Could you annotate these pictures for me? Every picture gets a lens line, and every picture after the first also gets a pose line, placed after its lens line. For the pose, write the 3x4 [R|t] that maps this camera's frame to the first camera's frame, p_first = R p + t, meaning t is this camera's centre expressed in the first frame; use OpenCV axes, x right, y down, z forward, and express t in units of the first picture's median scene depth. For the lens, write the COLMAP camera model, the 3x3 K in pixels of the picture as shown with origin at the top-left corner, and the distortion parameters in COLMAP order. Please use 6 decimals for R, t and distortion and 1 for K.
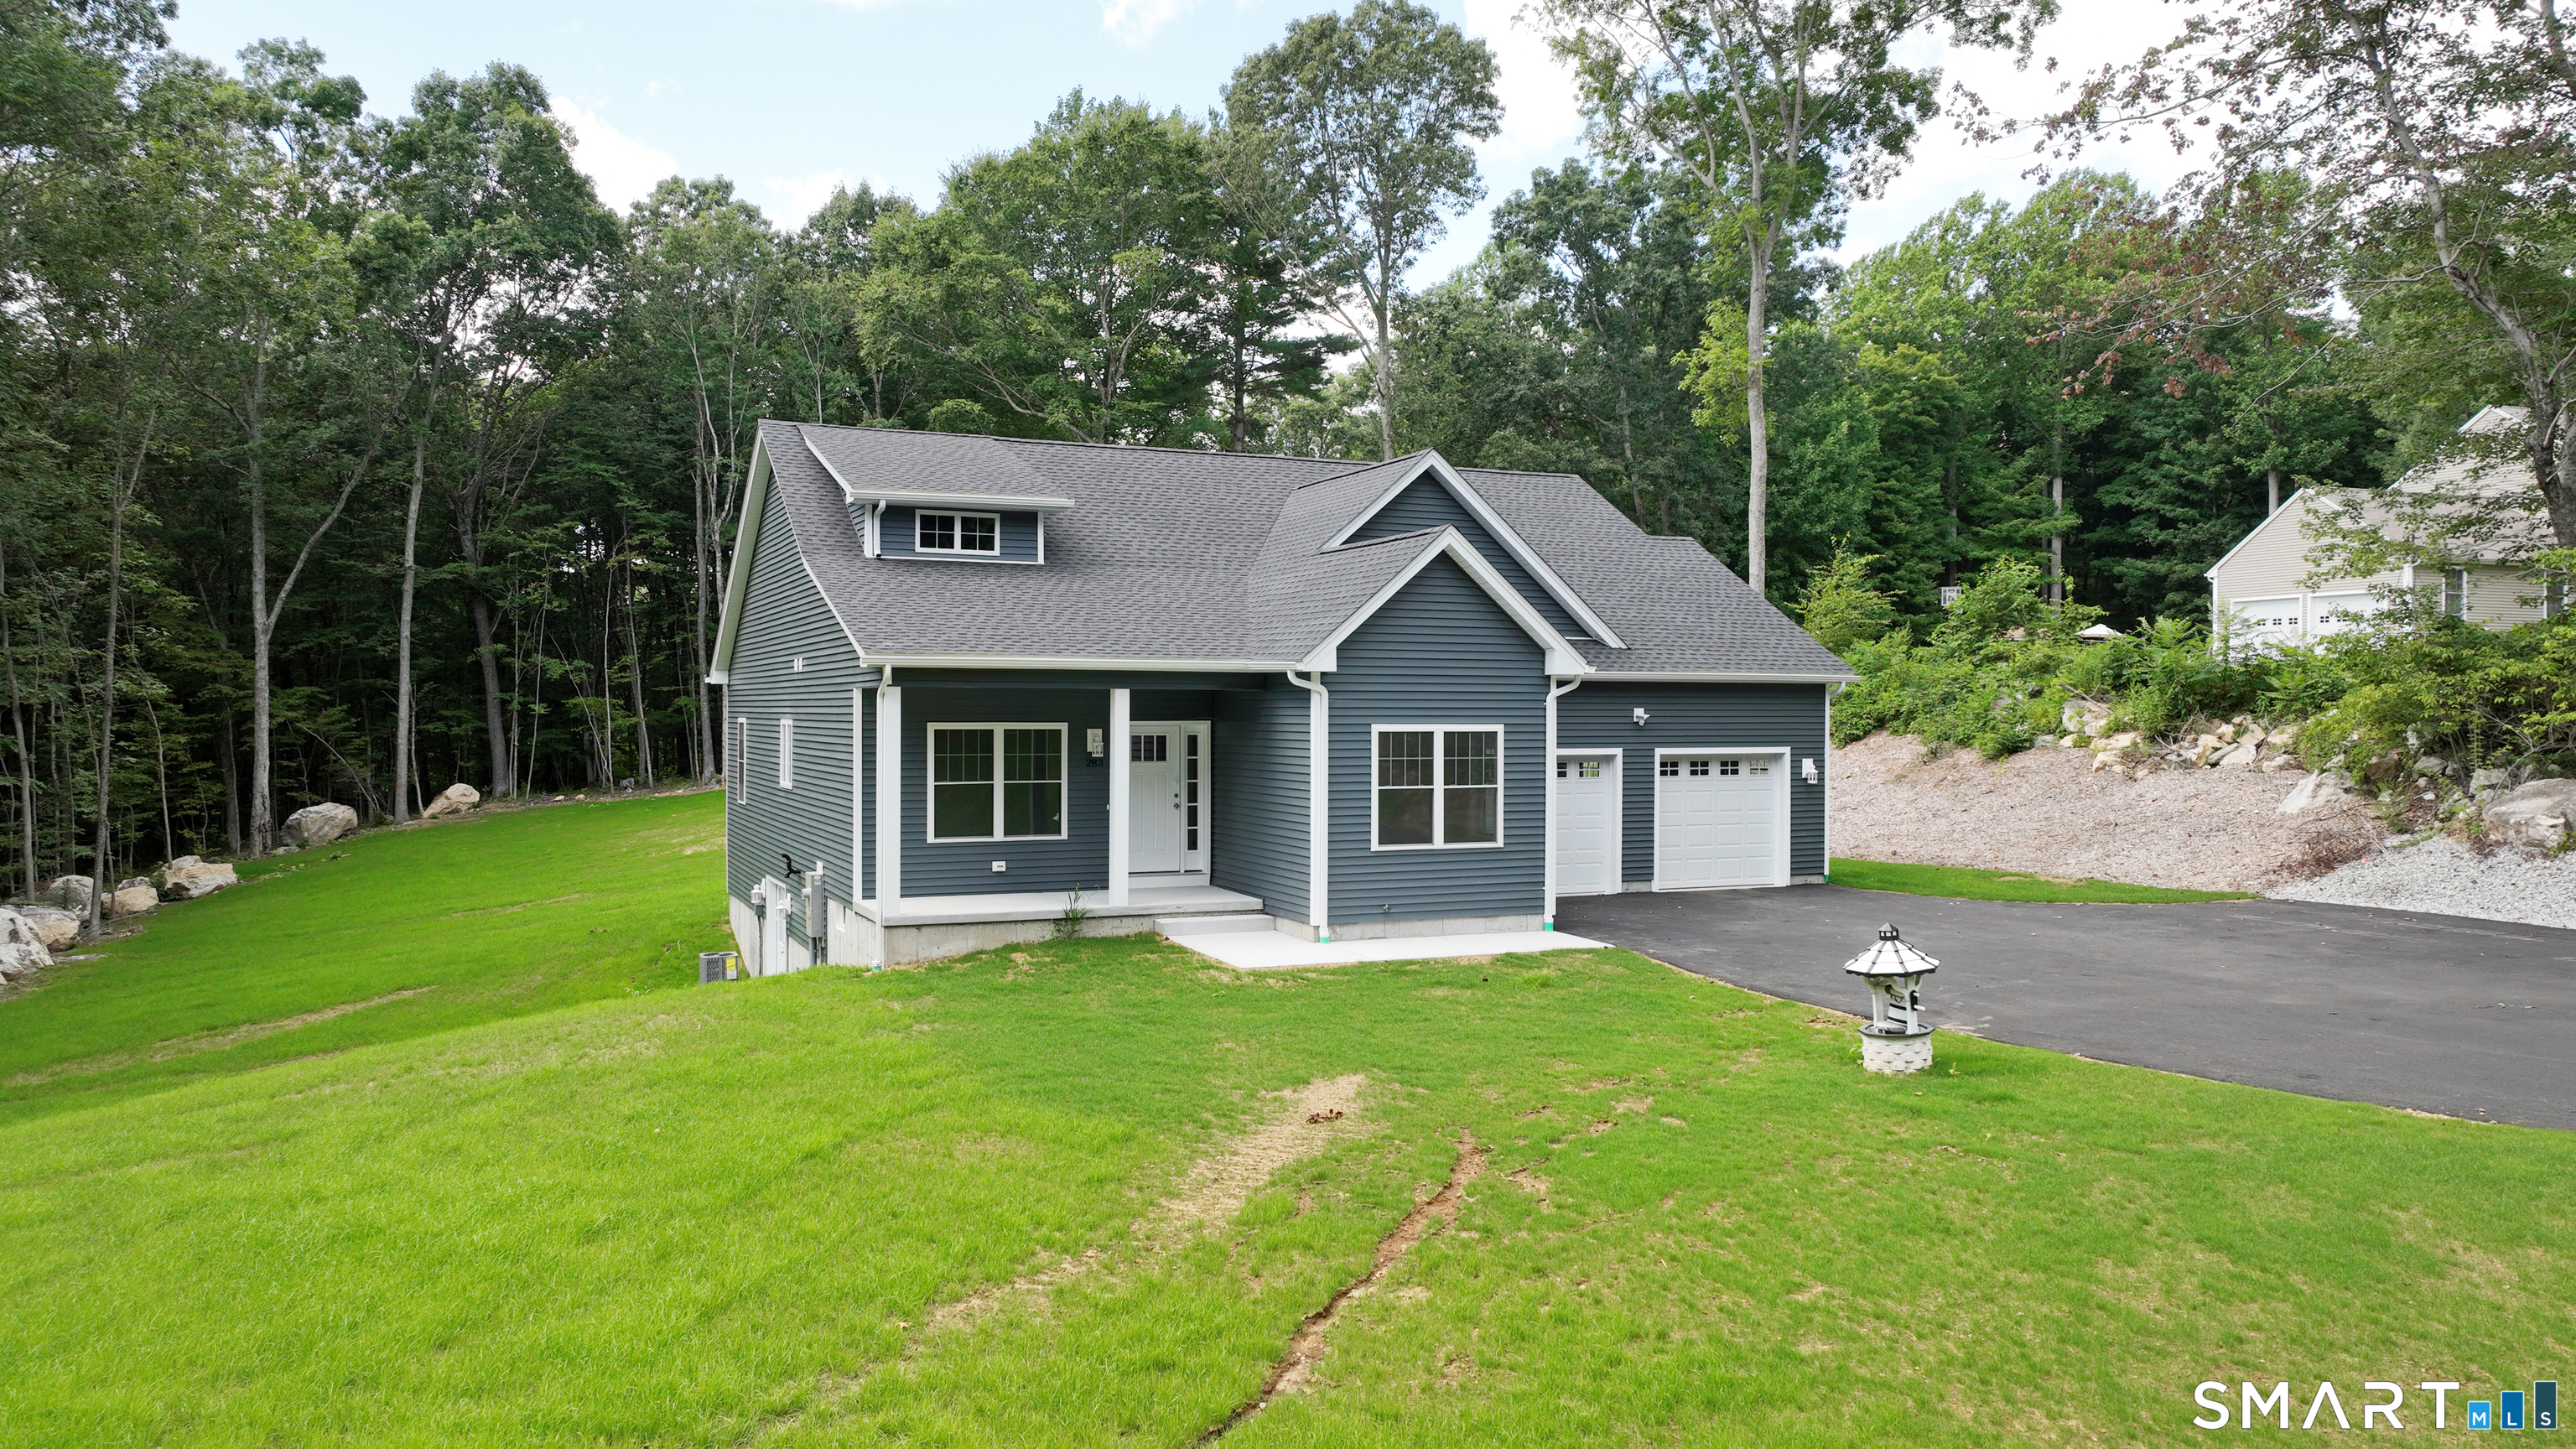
lens RADIAL K [[1815.0, 0, 1287.6], [0, 1815.0, 732.3], [0, 0, 1]] dist [0.001549, 0.015003]
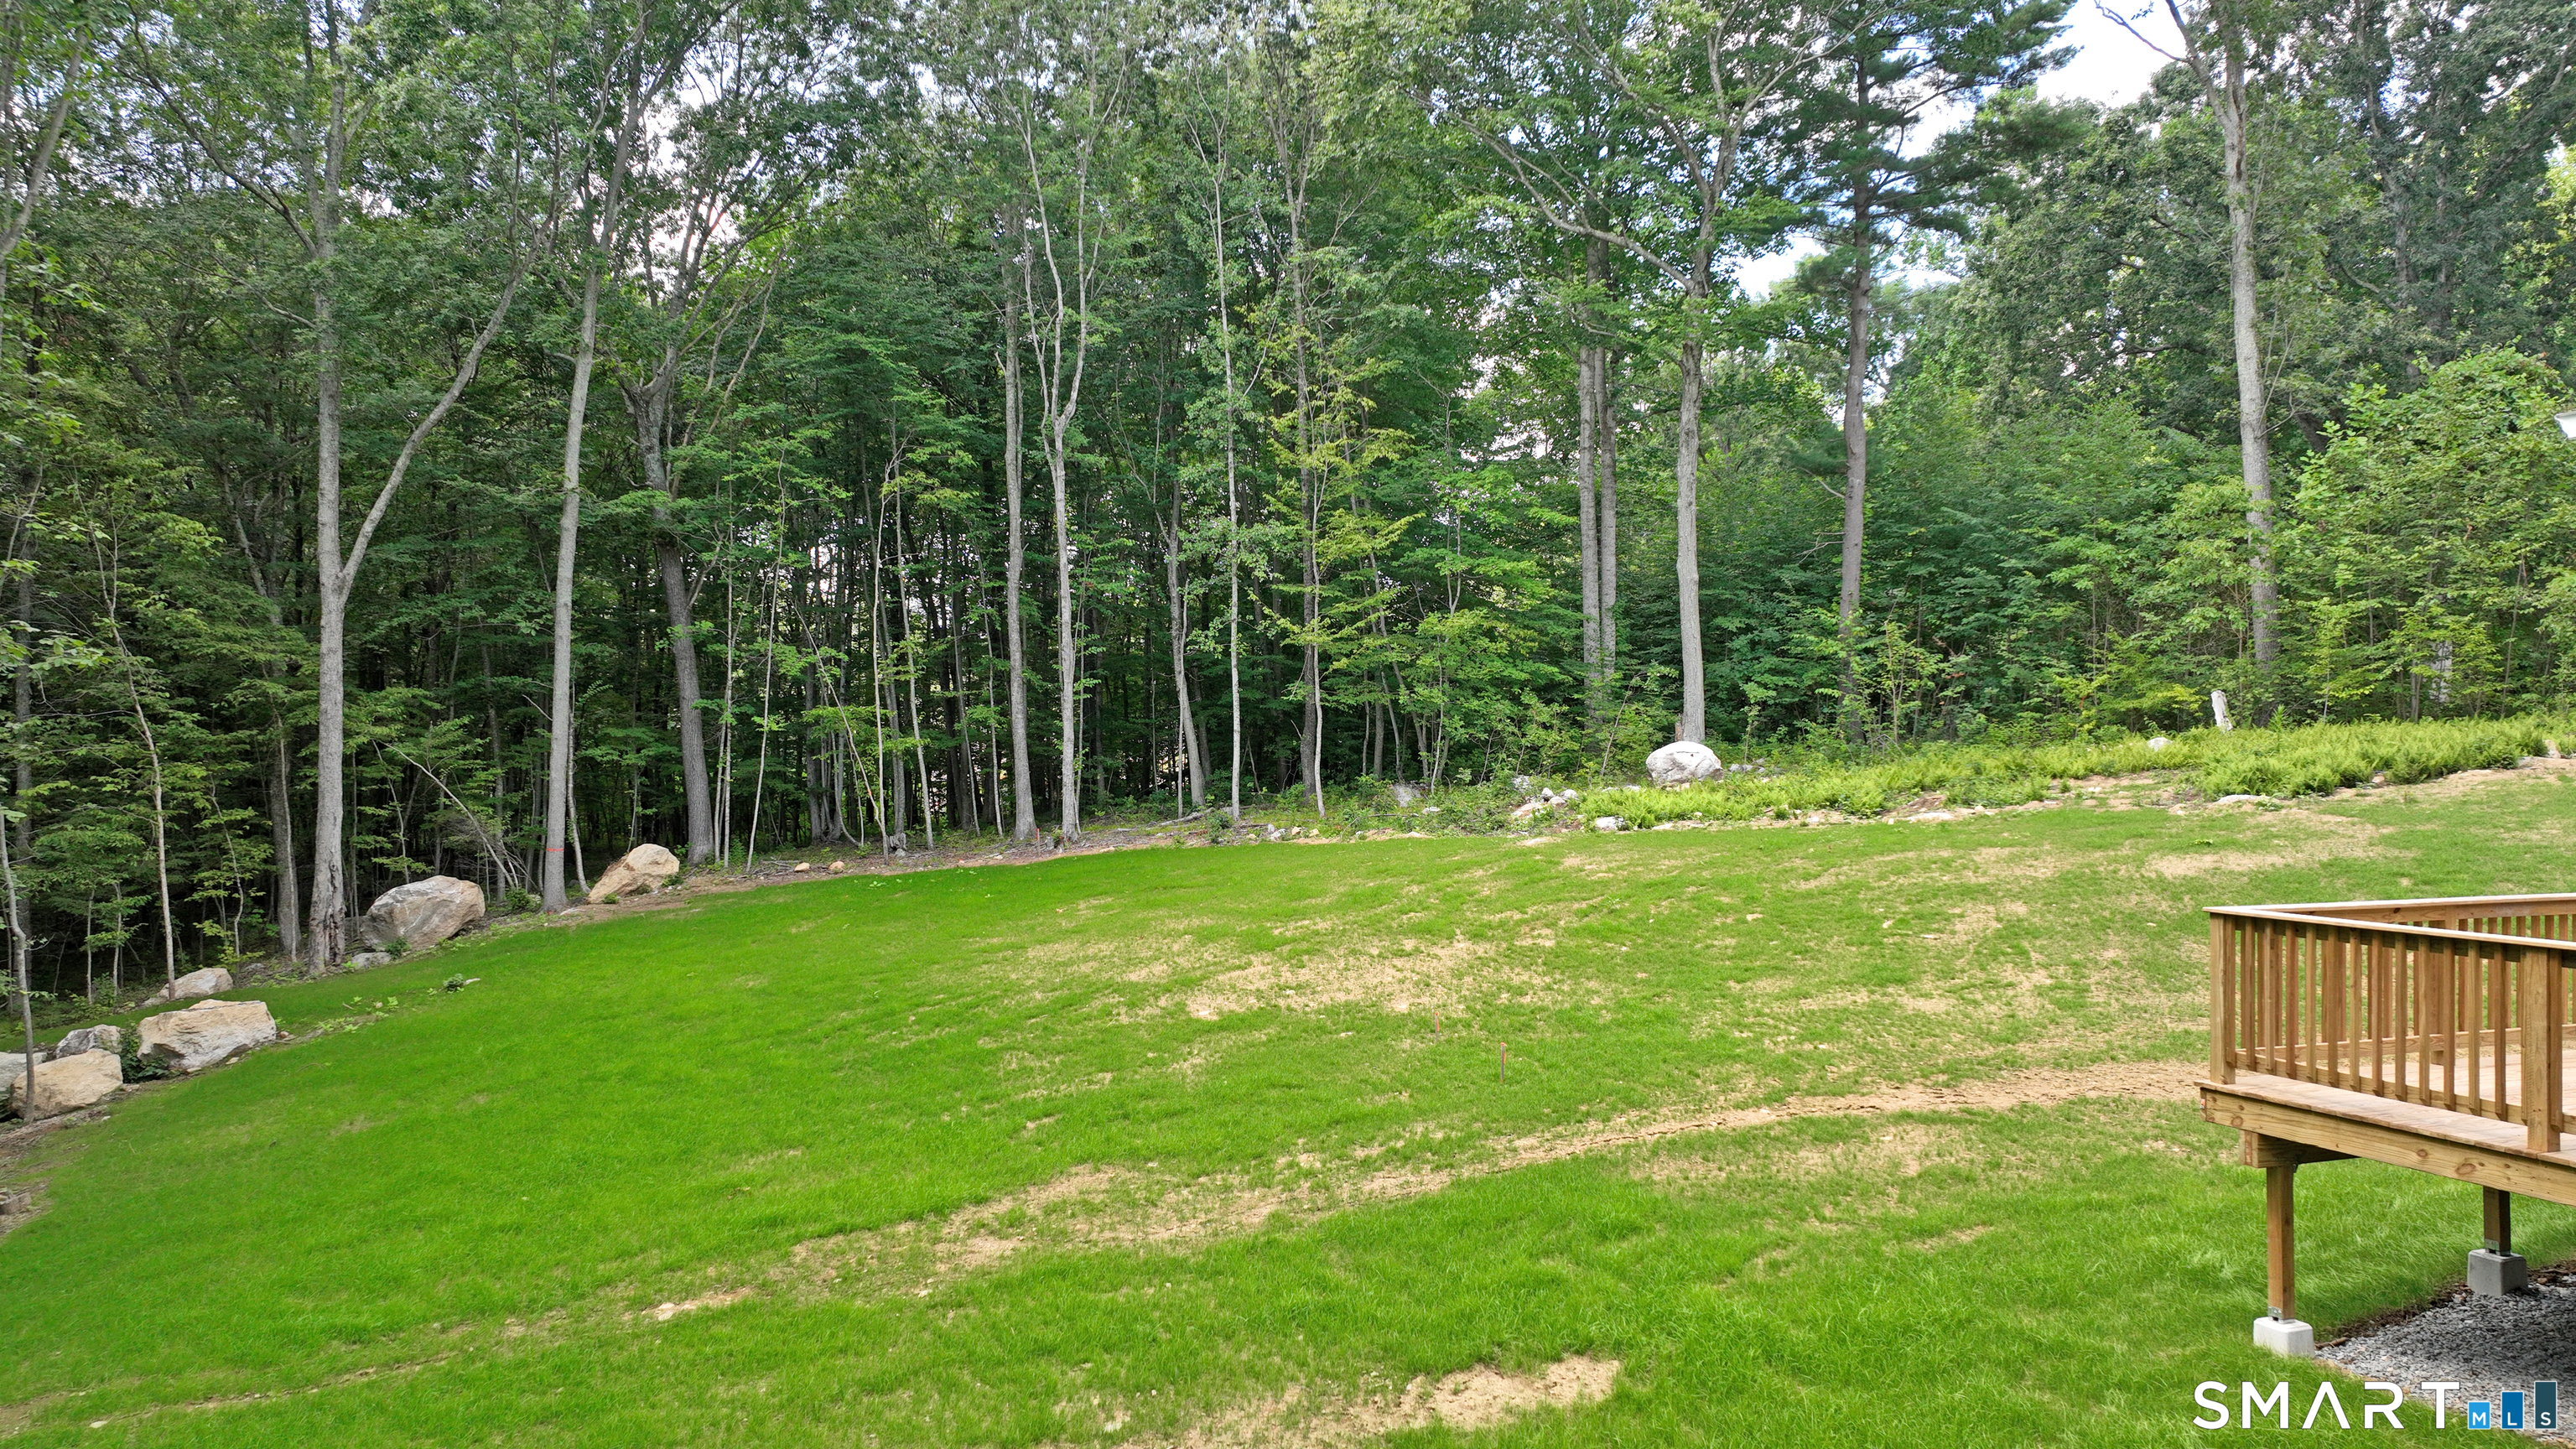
lens RADIAL K [[1815.0, 0, 1287.6], [0, 1815.0, 732.3], [0, 0, 1]] dist [0.001549, 0.015003]
pose [[0.999083, -0.000316, -0.042824, -0.257591], [-0.000560, 0.999791, -0.020447, 0.003305], [0.042822, 0.020452, 0.998873, 0.477927]]
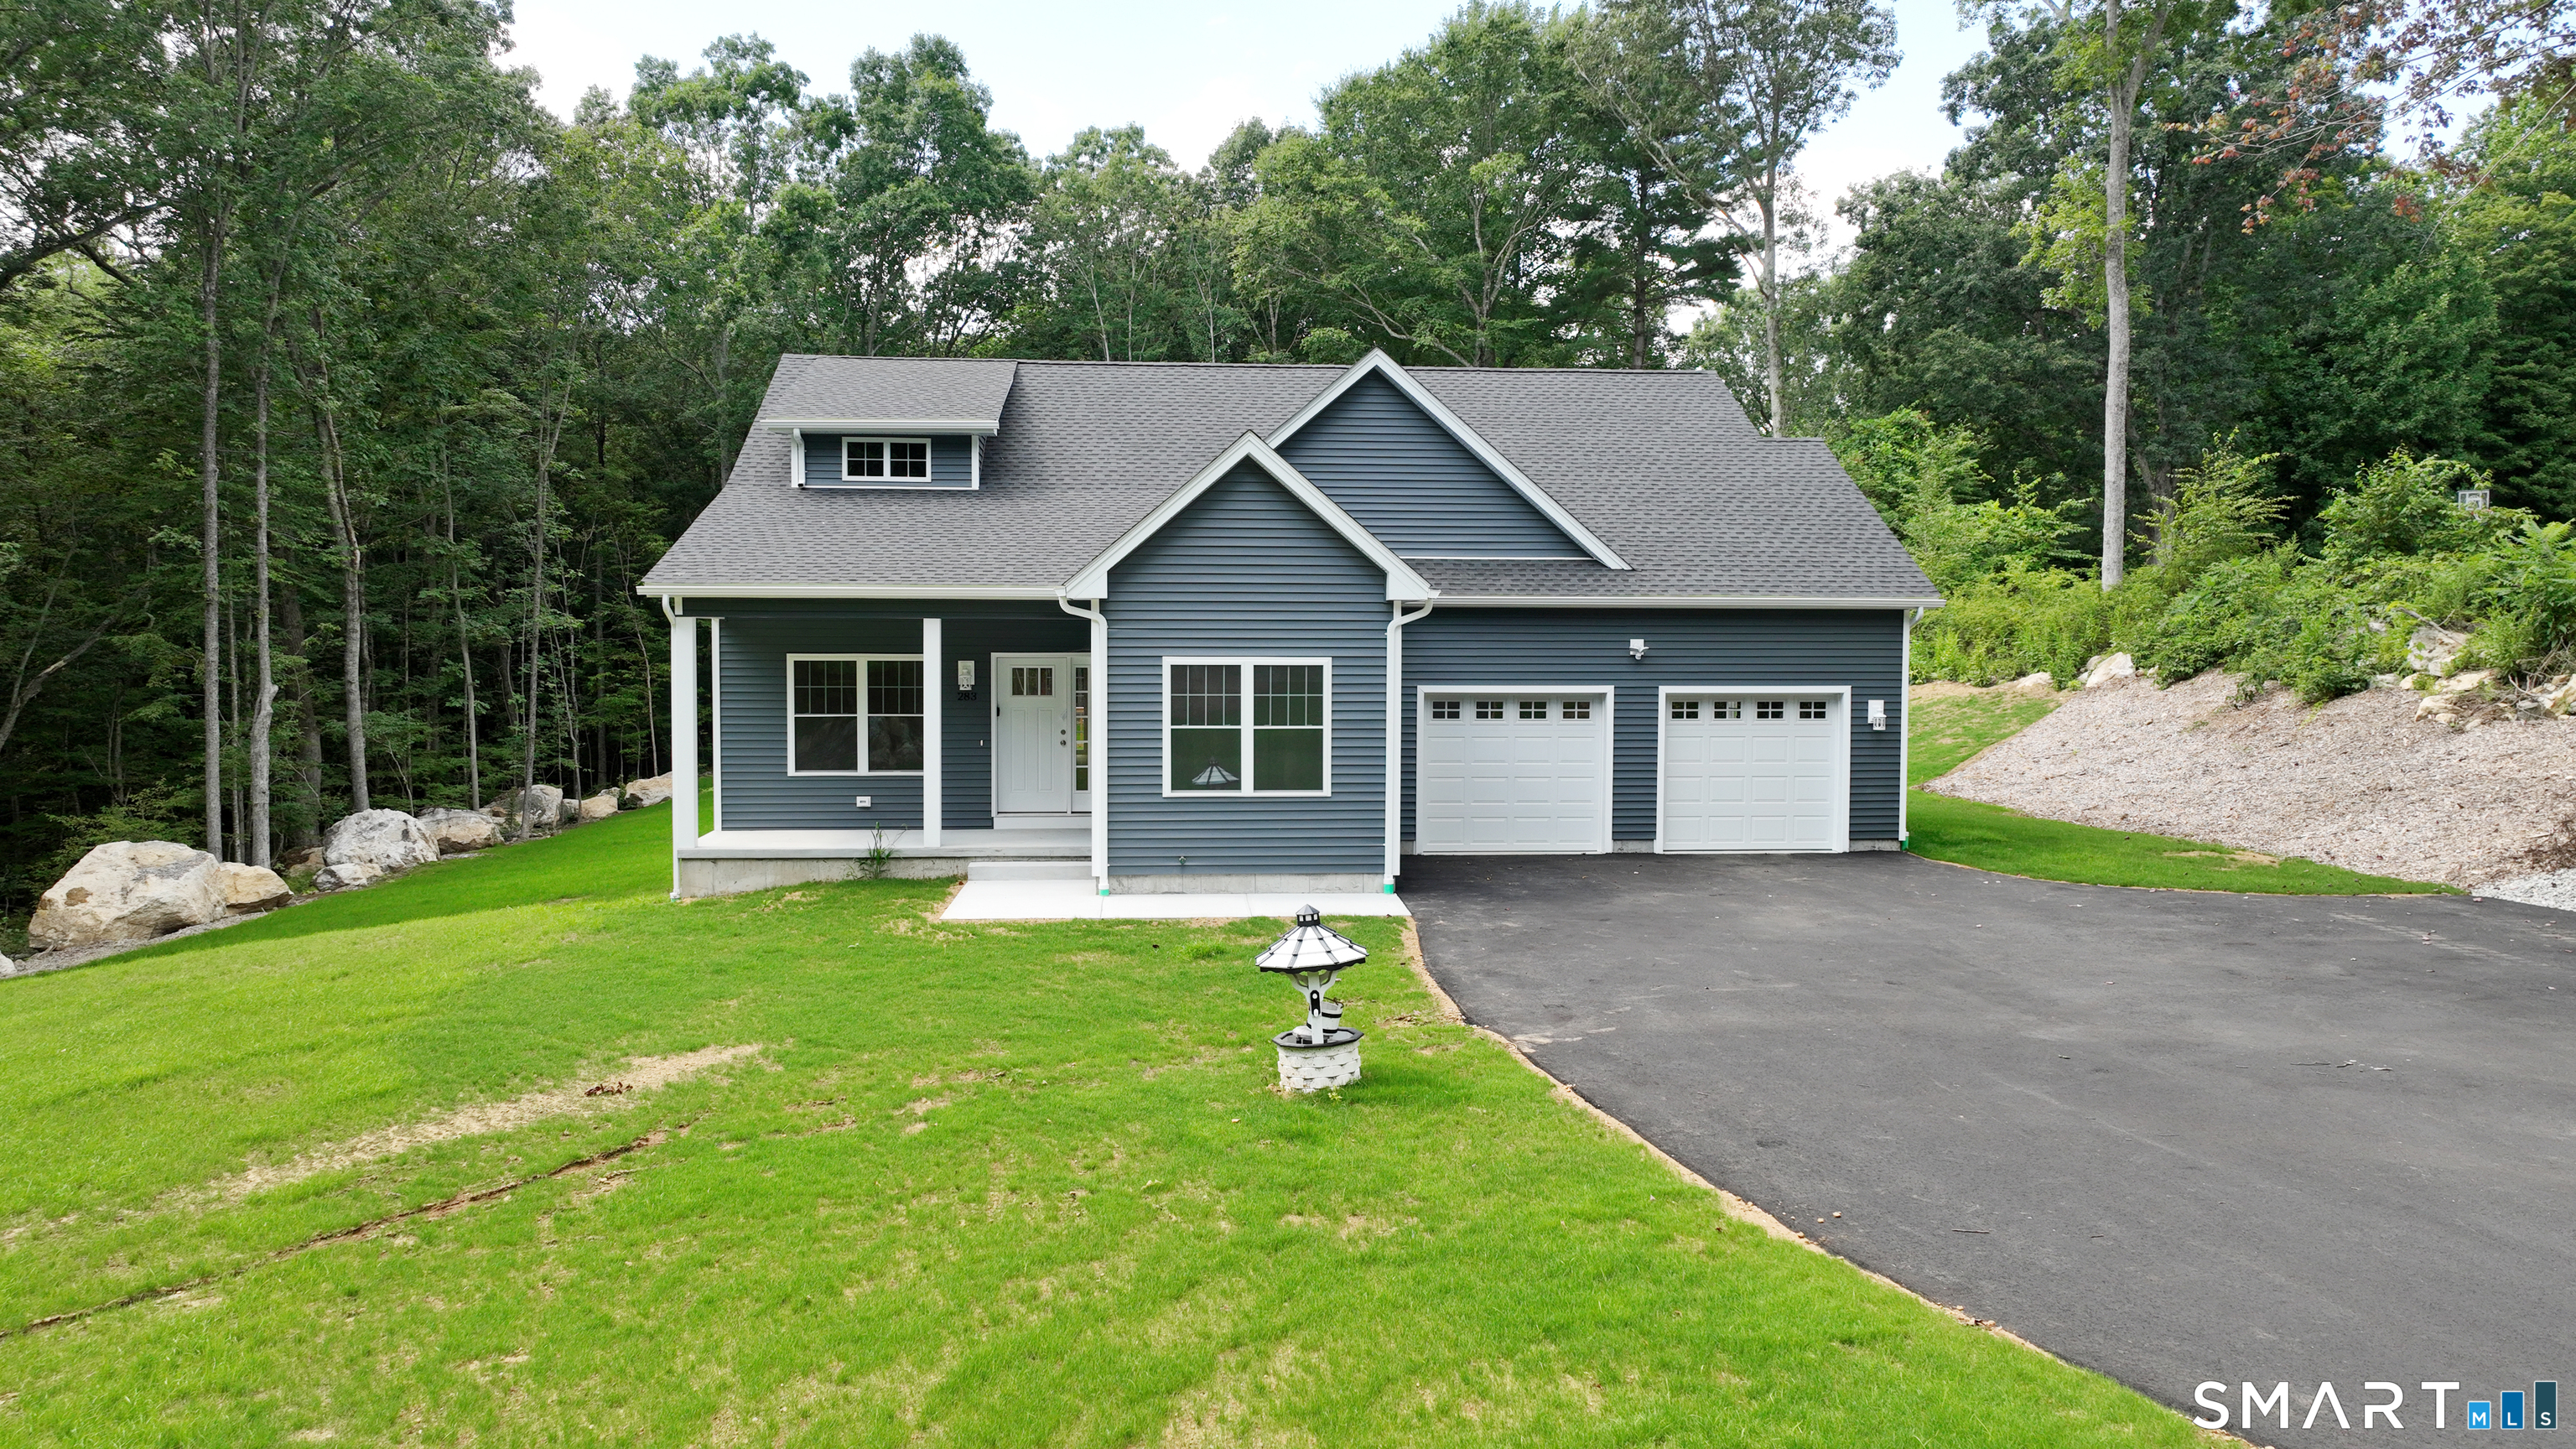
lens RADIAL K [[1815.0, 0, 1287.6], [0, 1815.0, 732.3], [0, 0, 1]] dist [0.001549, 0.015003]
pose [[0.943424, 0.016836, -0.331162, 0.150372], [-0.004689, 0.999288, 0.037446, -0.000327], [0.331556, -0.033775, 0.942831, 0.062720]]
